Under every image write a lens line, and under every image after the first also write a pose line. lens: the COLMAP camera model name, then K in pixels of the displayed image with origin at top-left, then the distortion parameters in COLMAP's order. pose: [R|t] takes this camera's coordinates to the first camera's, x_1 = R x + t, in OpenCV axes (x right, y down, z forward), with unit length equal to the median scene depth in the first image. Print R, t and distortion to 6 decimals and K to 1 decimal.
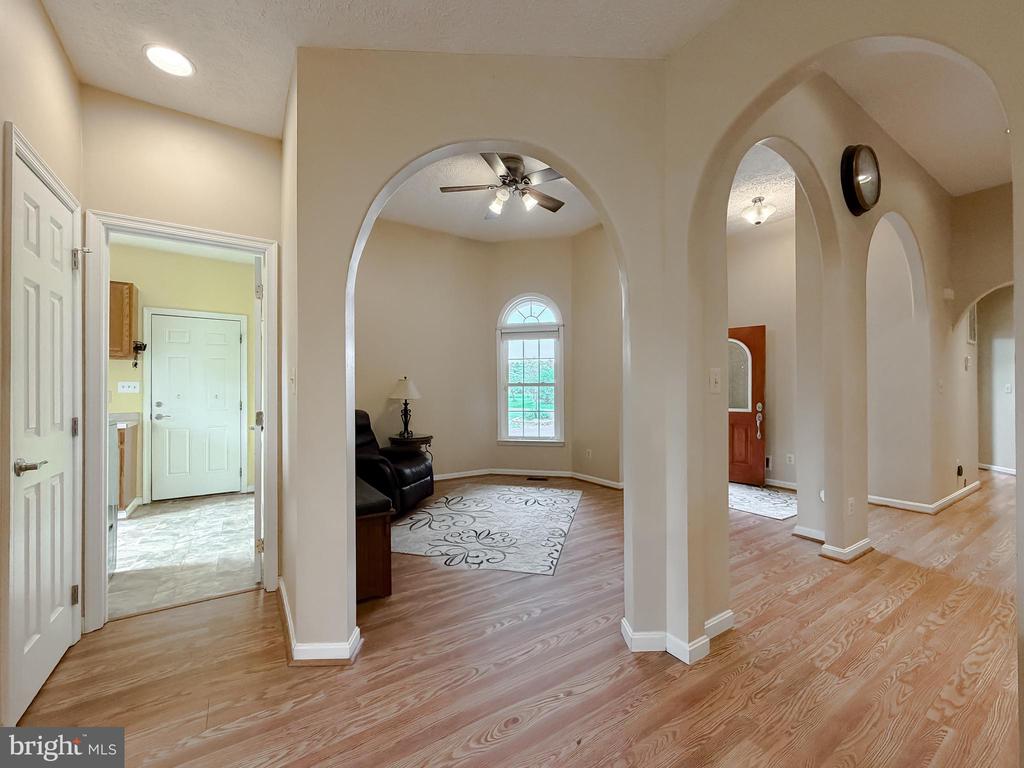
lens RADIAL K [[420.1, 0, 506.3], [0, 420.1, 386.9], [0, 0, 1]] dist [-0.001585, 0.000059]
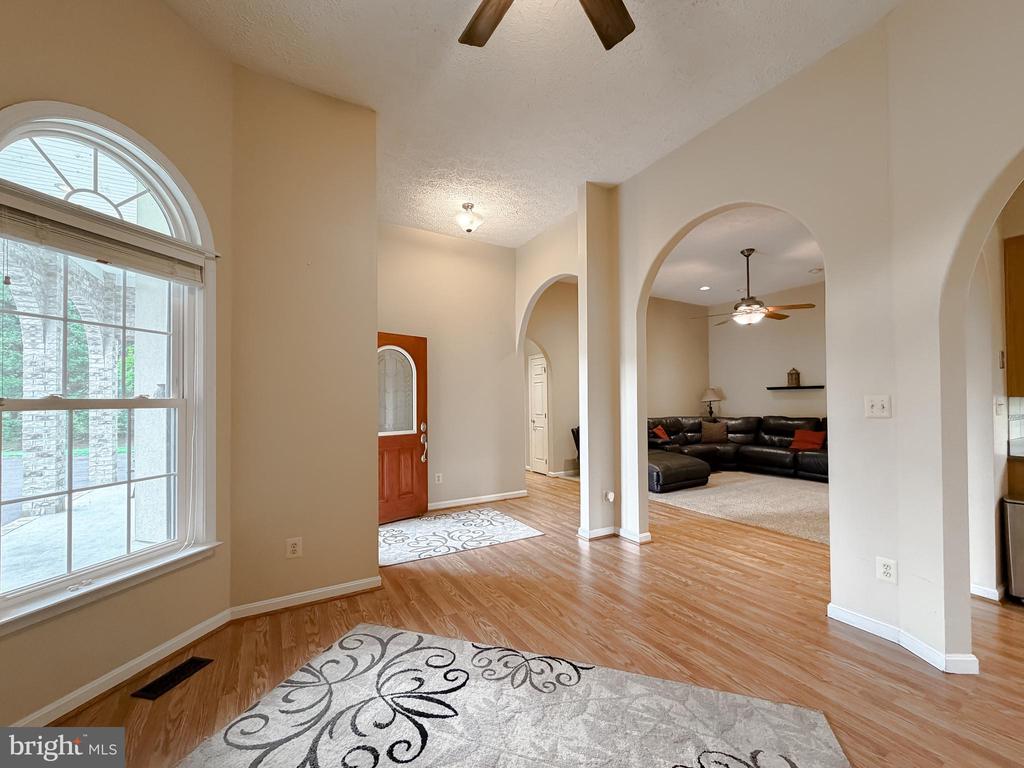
lens RADIAL K [[416.1, 0, 512.9], [0, 416.1, 390.4], [0, 0, 1]] dist [-0.002255, -0.000449]
pose [[0.039596, 0.025116, 0.998900, -0.312358], [-0.004197, 0.999679, -0.024969, -0.010615], [-0.999207, -0.003204, 0.039689, 0.845703]]
